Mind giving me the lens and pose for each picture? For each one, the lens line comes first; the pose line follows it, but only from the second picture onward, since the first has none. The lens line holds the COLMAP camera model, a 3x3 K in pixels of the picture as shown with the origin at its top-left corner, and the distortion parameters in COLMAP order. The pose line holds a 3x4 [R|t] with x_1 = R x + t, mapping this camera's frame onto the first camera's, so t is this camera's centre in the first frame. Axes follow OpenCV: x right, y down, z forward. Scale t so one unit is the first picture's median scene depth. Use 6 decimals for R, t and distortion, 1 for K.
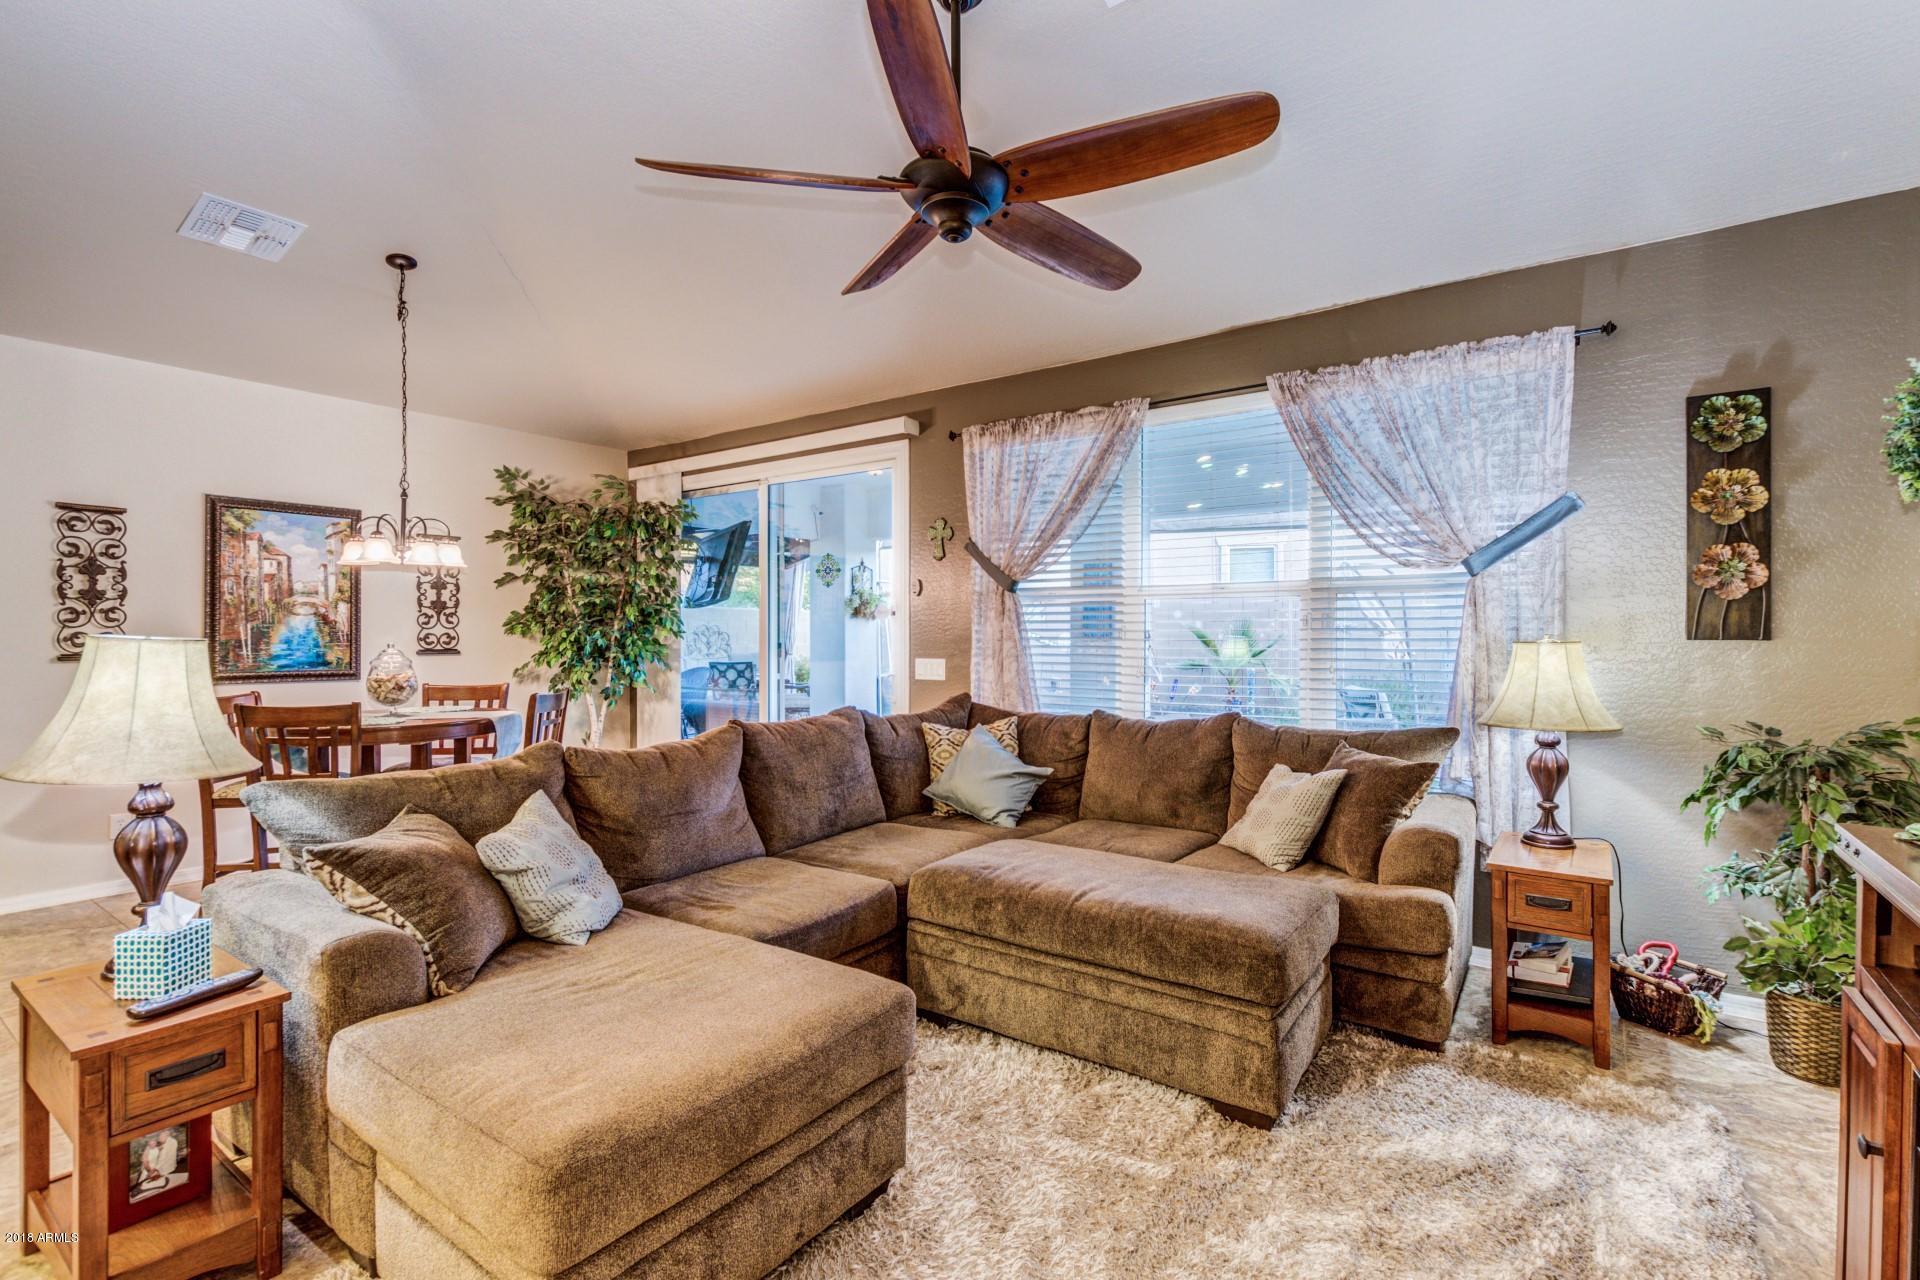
lens RADIAL K [[881.1, 0, 953.2], [0, 881.1, 640.0], [0, 0, 1]] dist [0.002638, -0.002444]
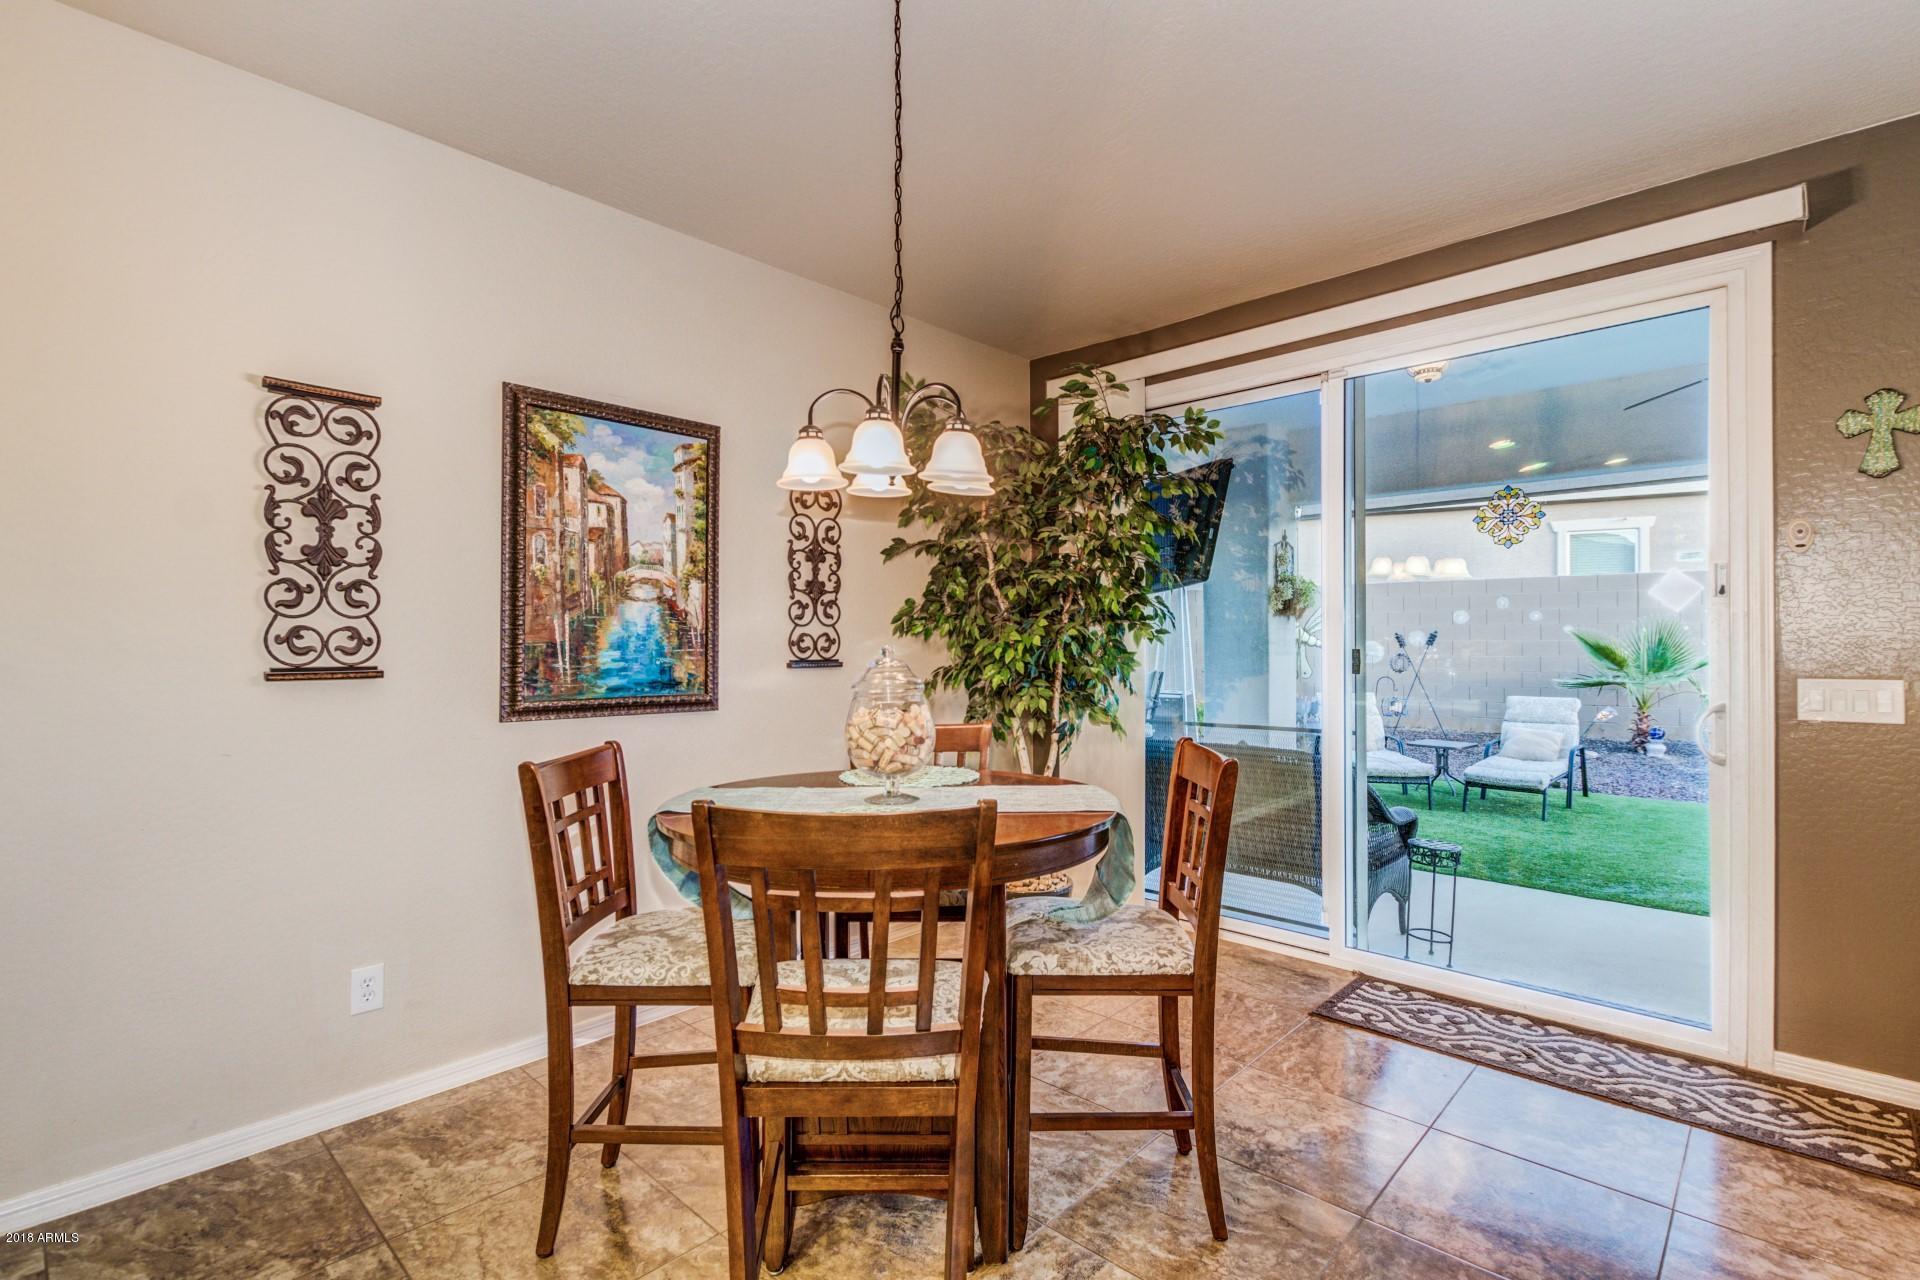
lens RADIAL K [[881.1, 0, 953.9], [0, 881.1, 645.9], [0, 0, 1]] dist [0.002638, -0.002444]
pose [[0.991671, -0.002674, -0.128767, -0.467772], [0.001915, 0.999980, -0.006023, 0.005675], [0.128780, 0.005726, 0.991657, 0.458840]]
